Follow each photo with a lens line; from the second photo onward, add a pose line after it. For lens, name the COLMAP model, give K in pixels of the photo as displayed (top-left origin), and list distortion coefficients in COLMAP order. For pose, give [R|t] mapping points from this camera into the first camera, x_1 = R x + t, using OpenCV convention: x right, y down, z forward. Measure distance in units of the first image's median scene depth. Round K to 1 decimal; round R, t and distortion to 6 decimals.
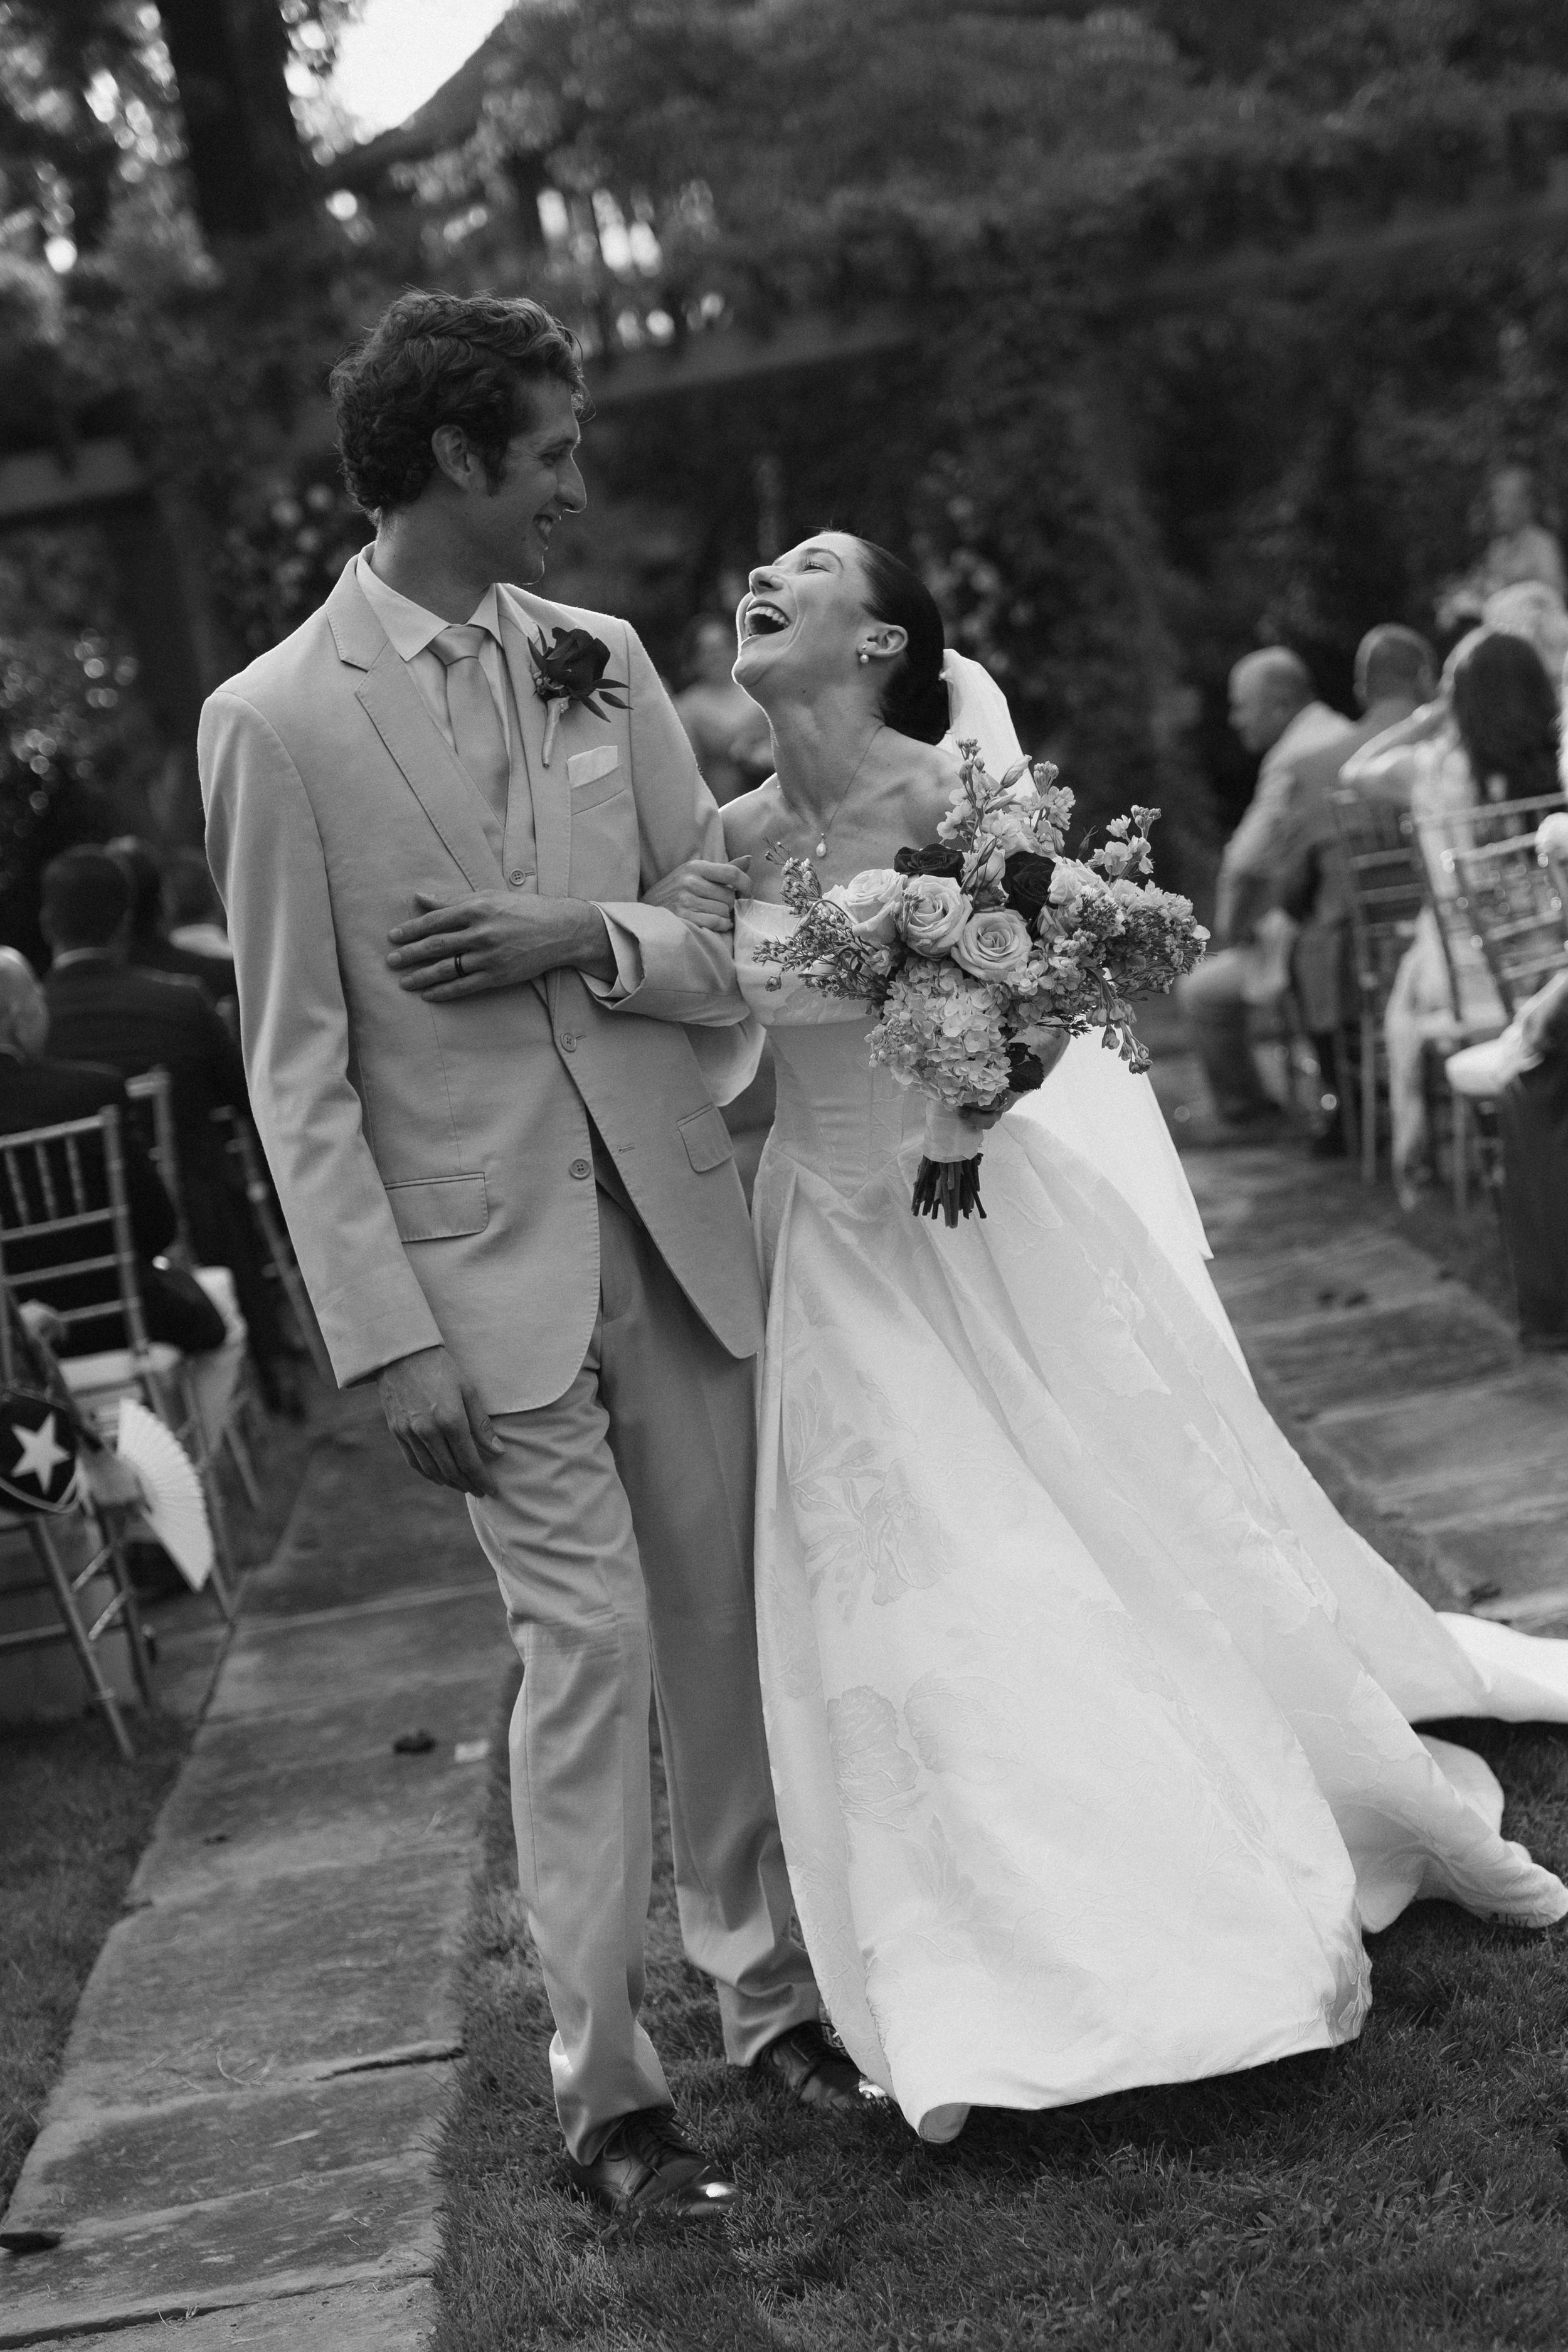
lens RADIAL K [[3384.3, 0, 784.1], [0, 3384.3, 1176.7], [0, 0, 1]] dist [-0.047768, 0.000000]
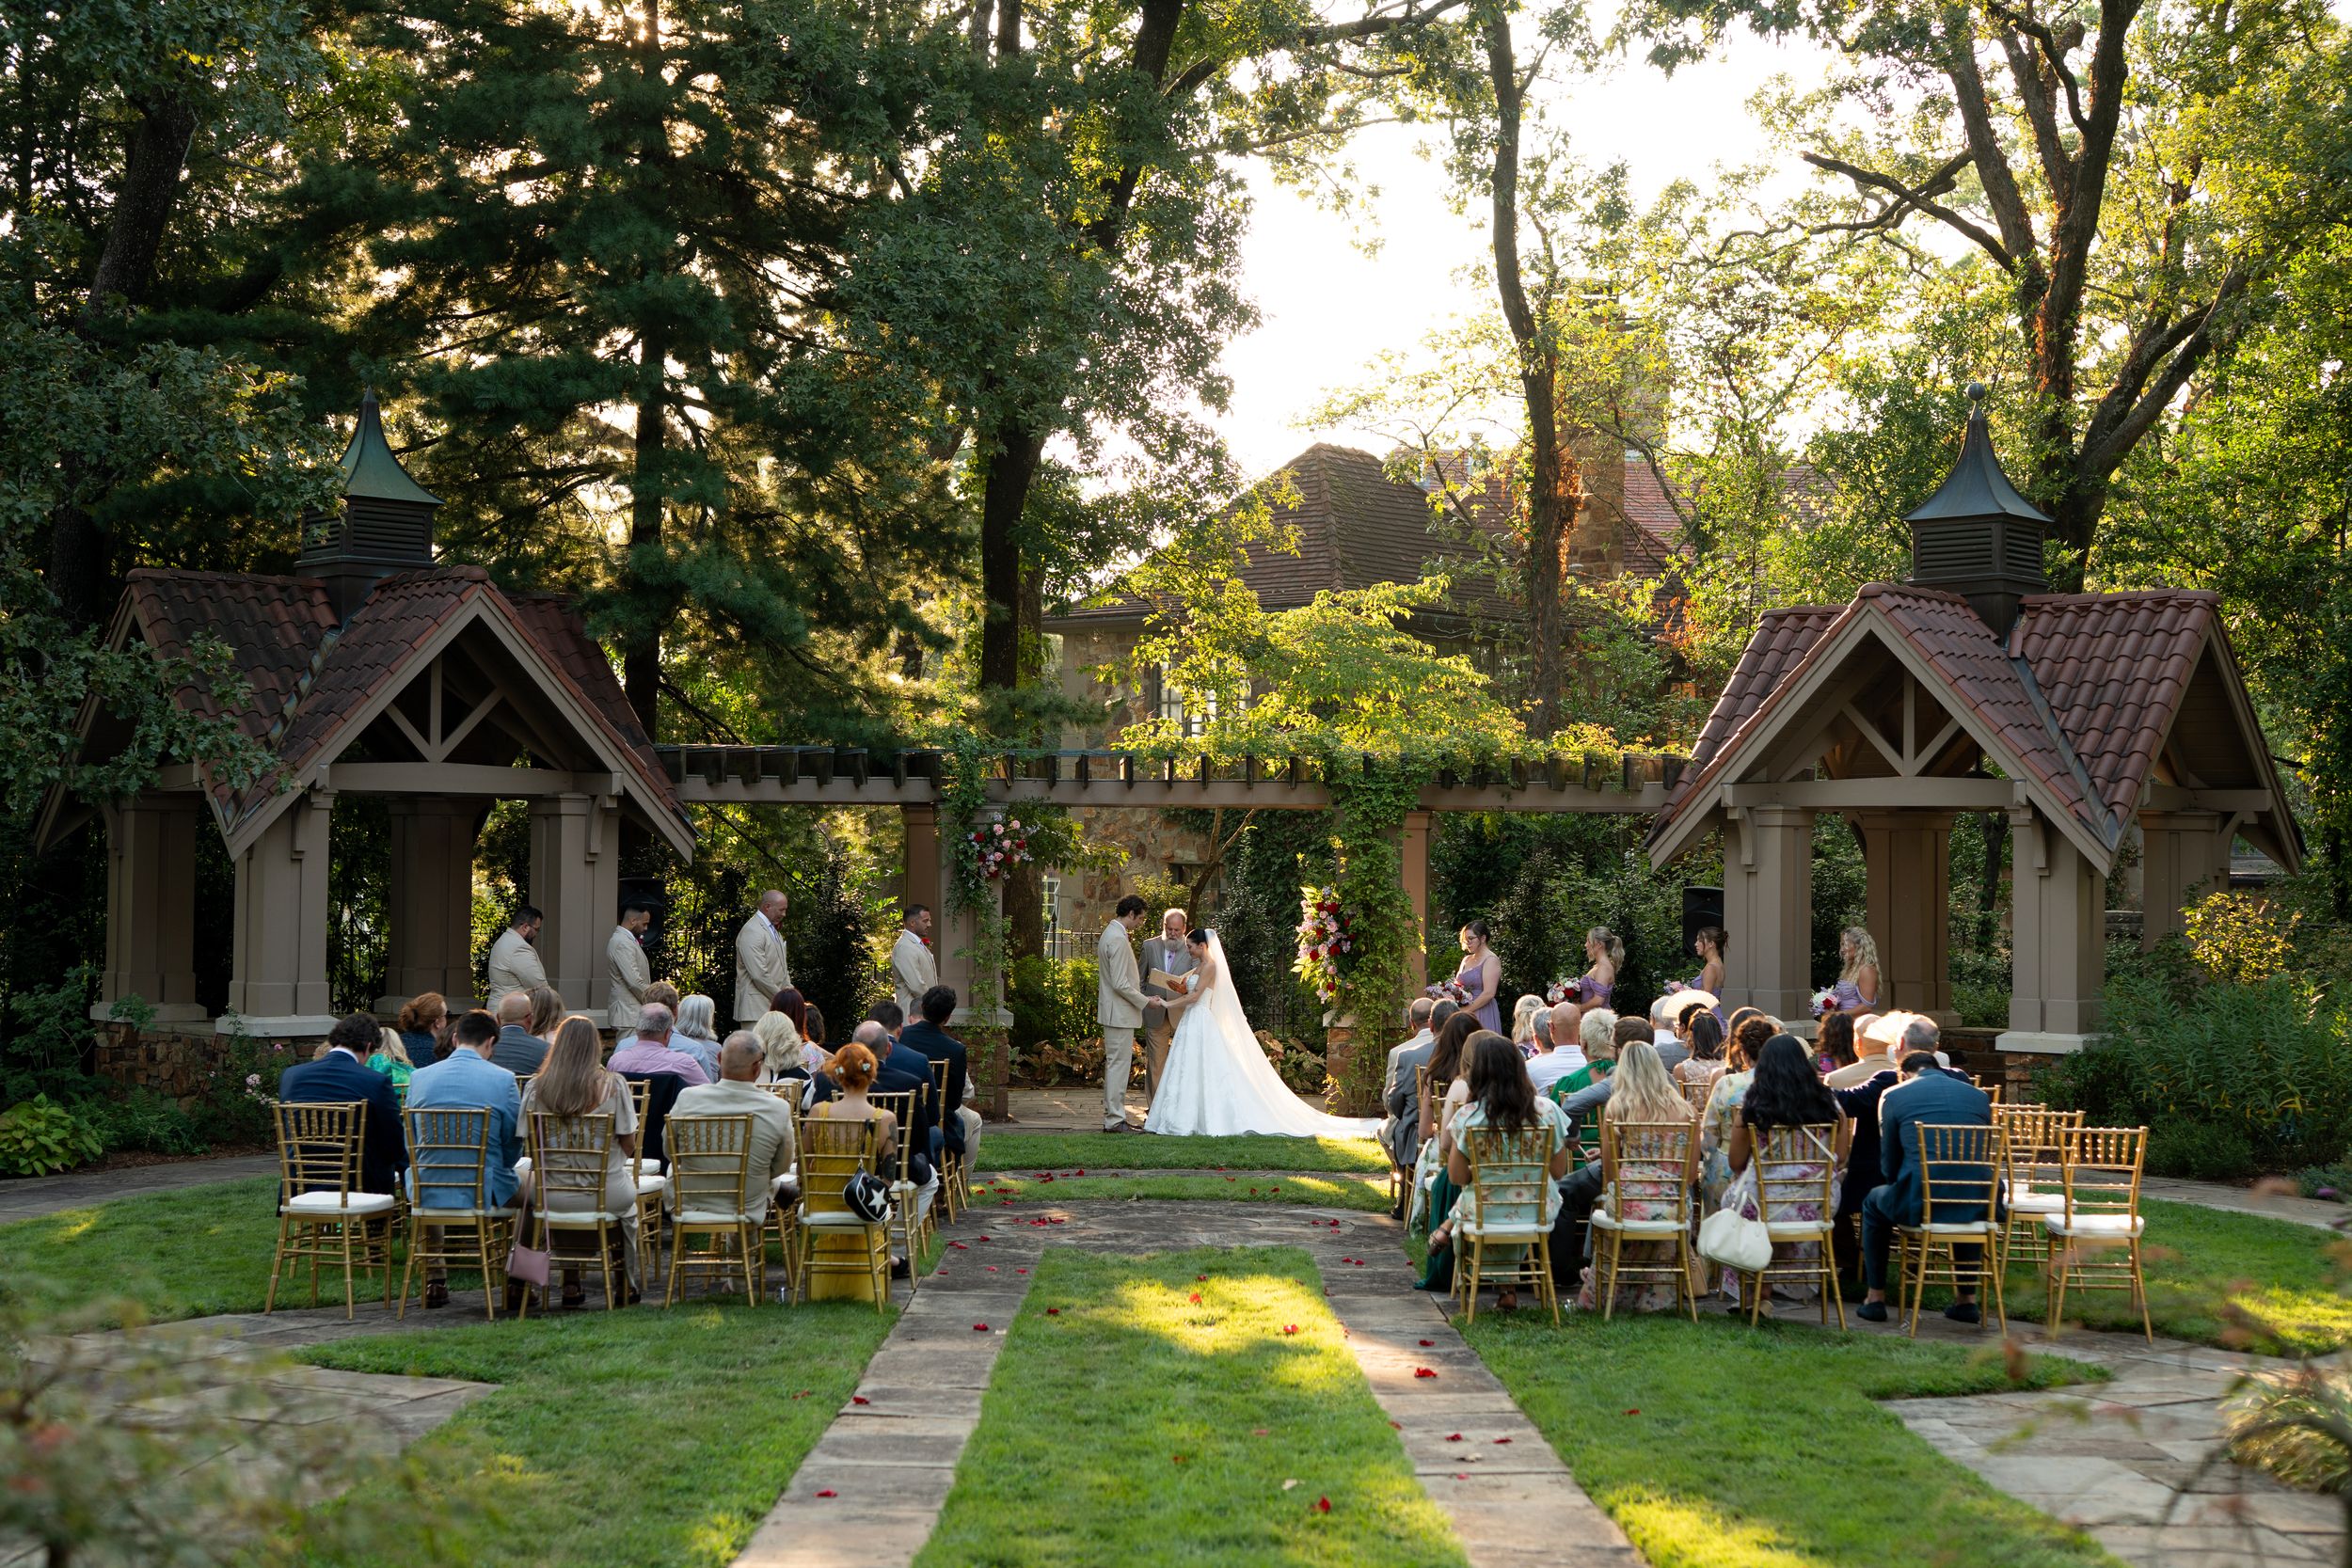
lens RADIAL K [[3384.0, 0, 1176.4], [0, 3384.0, 784.4], [0, 0, 1]] dist [-0.047768, 0.000000]
pose [[0.979348, 0.194497, -0.055203, 0.065167], [-0.200772, 0.967740, -0.152216, 0.066966], [0.023817, 0.160156, 0.986804, -1.019203]]
